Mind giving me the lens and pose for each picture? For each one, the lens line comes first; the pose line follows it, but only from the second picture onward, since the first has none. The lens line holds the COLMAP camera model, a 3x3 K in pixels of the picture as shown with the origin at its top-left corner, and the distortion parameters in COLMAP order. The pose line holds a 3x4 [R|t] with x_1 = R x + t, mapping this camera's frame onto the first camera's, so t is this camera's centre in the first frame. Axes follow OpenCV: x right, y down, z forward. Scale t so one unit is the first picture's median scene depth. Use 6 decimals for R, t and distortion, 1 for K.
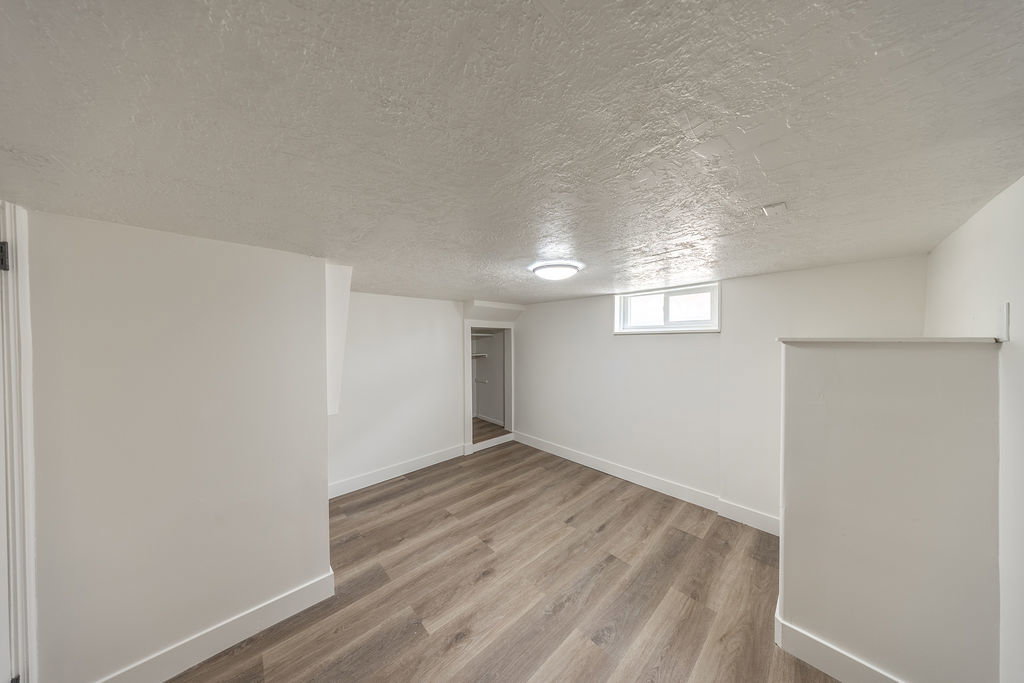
lens RADIAL K [[298.1, 0, 513.2], [0, 298.1, 342.0], [0, 0, 1]] dist [-0.003464, 0.000530]
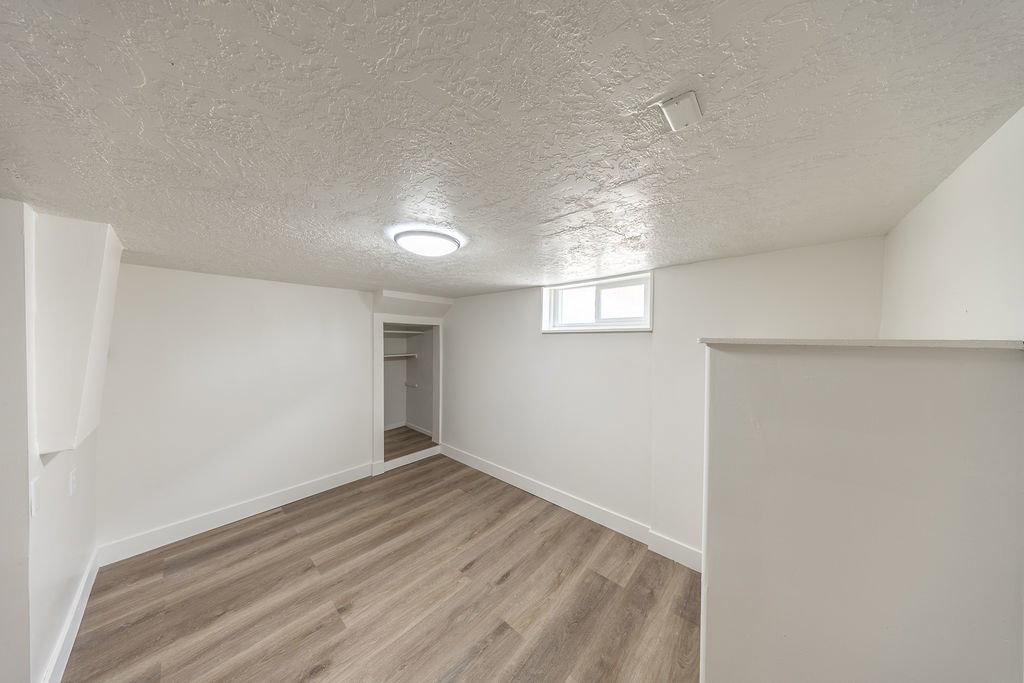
lens RADIAL K [[298.1, 0, 510.4], [0, 298.1, 342.2], [0, 0, 1]] dist [-0.003464, 0.000530]
pose [[0.995933, 0.009576, 0.089590, 0.236860], [-0.009824, 0.999949, 0.002329, -0.001030], [-0.089563, -0.003199, 0.995976, 0.214767]]
